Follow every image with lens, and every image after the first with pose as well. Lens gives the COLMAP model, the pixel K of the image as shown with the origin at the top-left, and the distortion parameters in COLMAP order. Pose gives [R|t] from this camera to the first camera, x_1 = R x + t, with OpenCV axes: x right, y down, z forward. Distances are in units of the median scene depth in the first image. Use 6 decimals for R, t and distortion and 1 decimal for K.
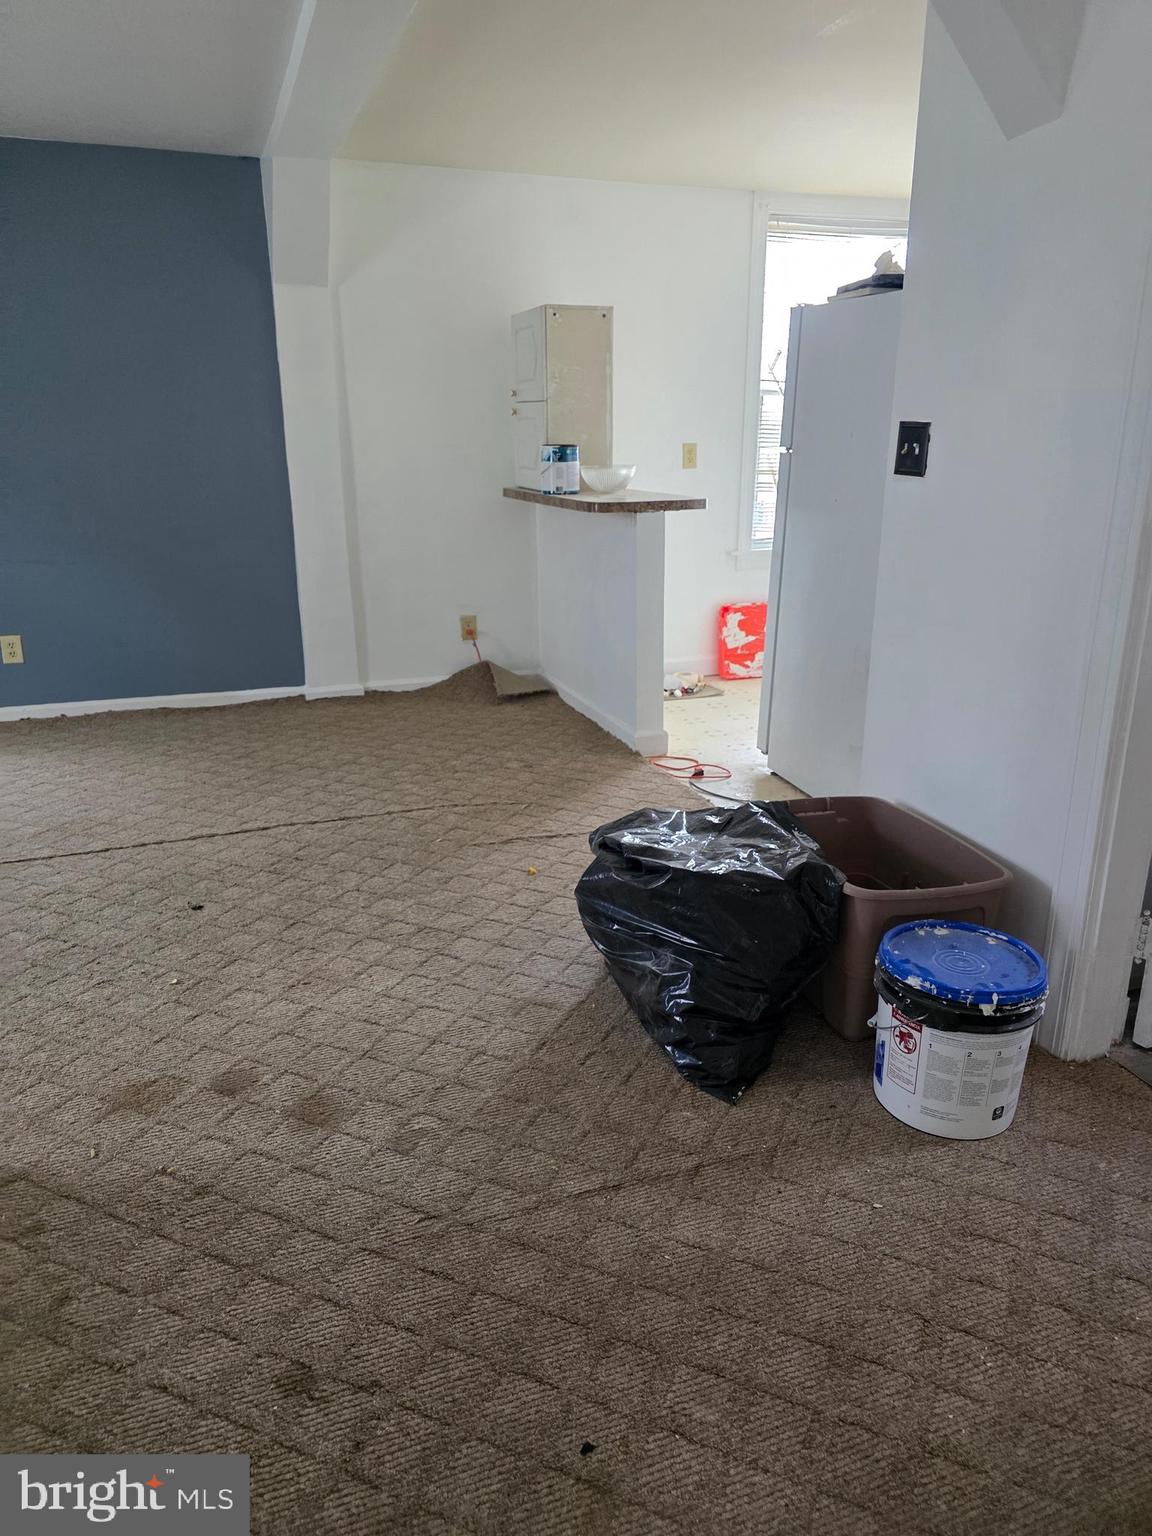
lens RADIAL K [[1030.6, 0, 573.9], [0, 1030.6, 784.6], [0, 0, 1]] dist [0.077140, -0.101524]
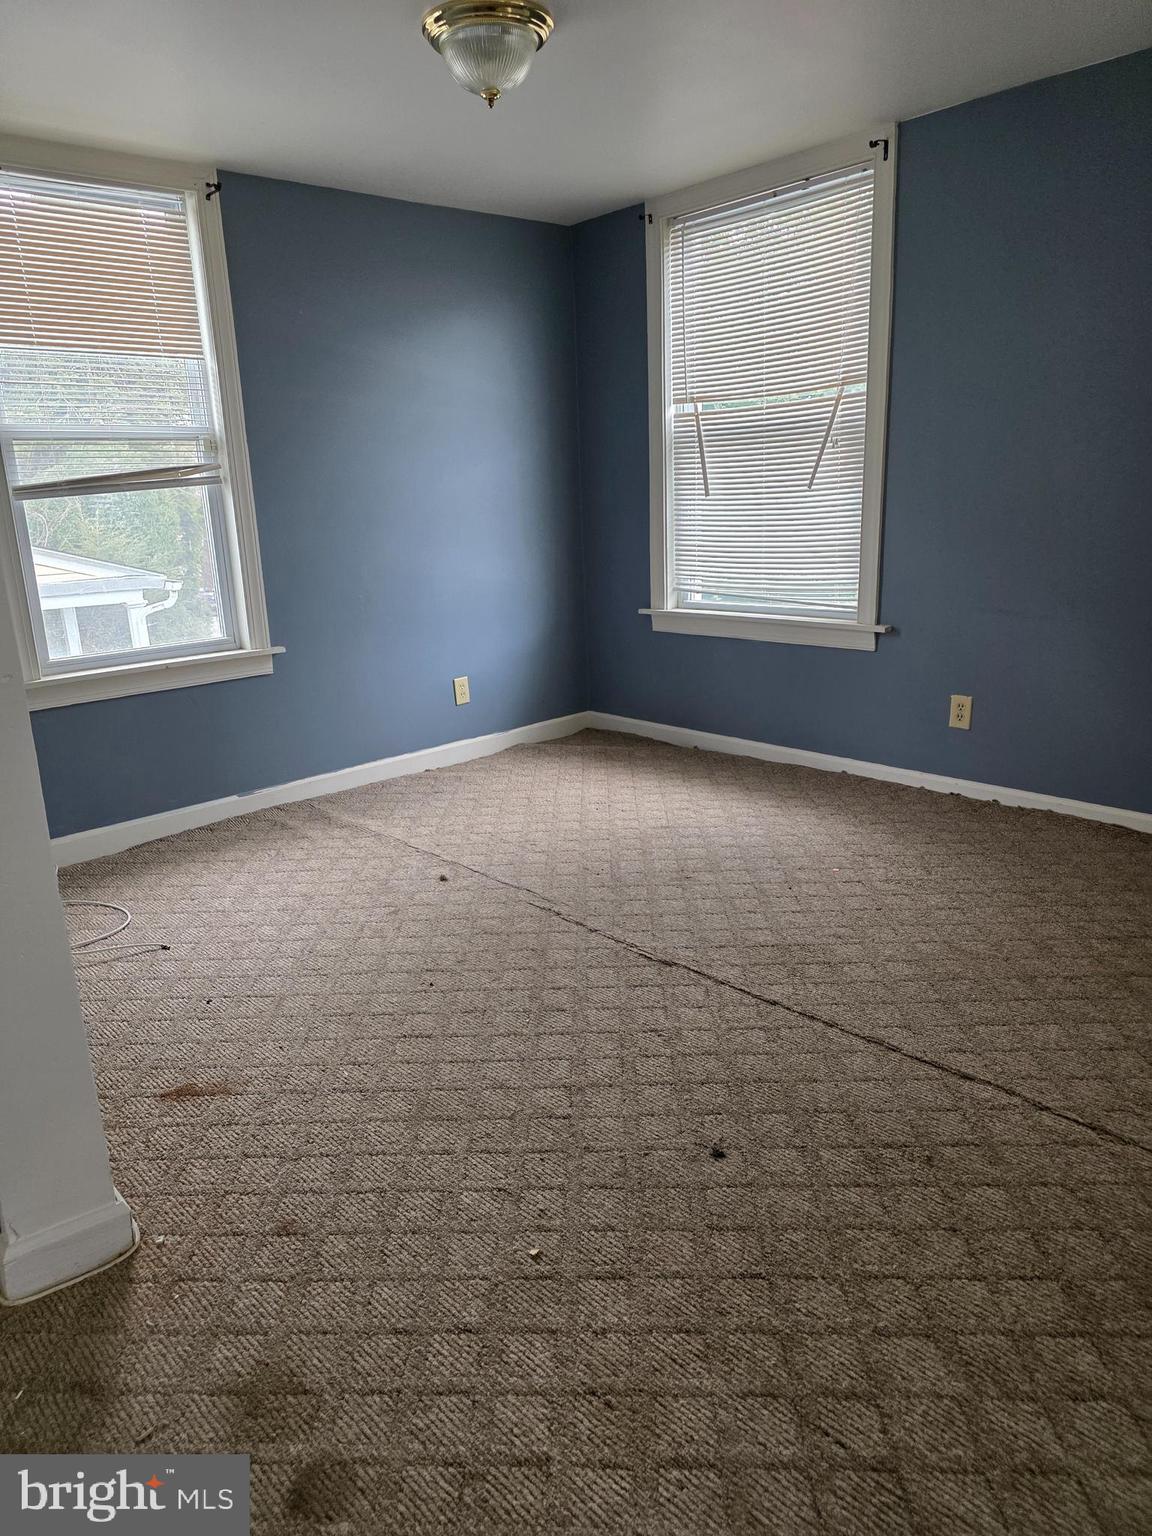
lens RADIAL K [[1030.6, 0, 573.9], [0, 1030.6, 784.6], [0, 0, 1]] dist [0.077140, -0.101524]
pose [[0.395812, 0.243481, -0.885466, 0.117495], [-0.253127, 0.955786, 0.149667, -0.157667], [0.882757, 0.164895, 0.439943, 0.490487]]
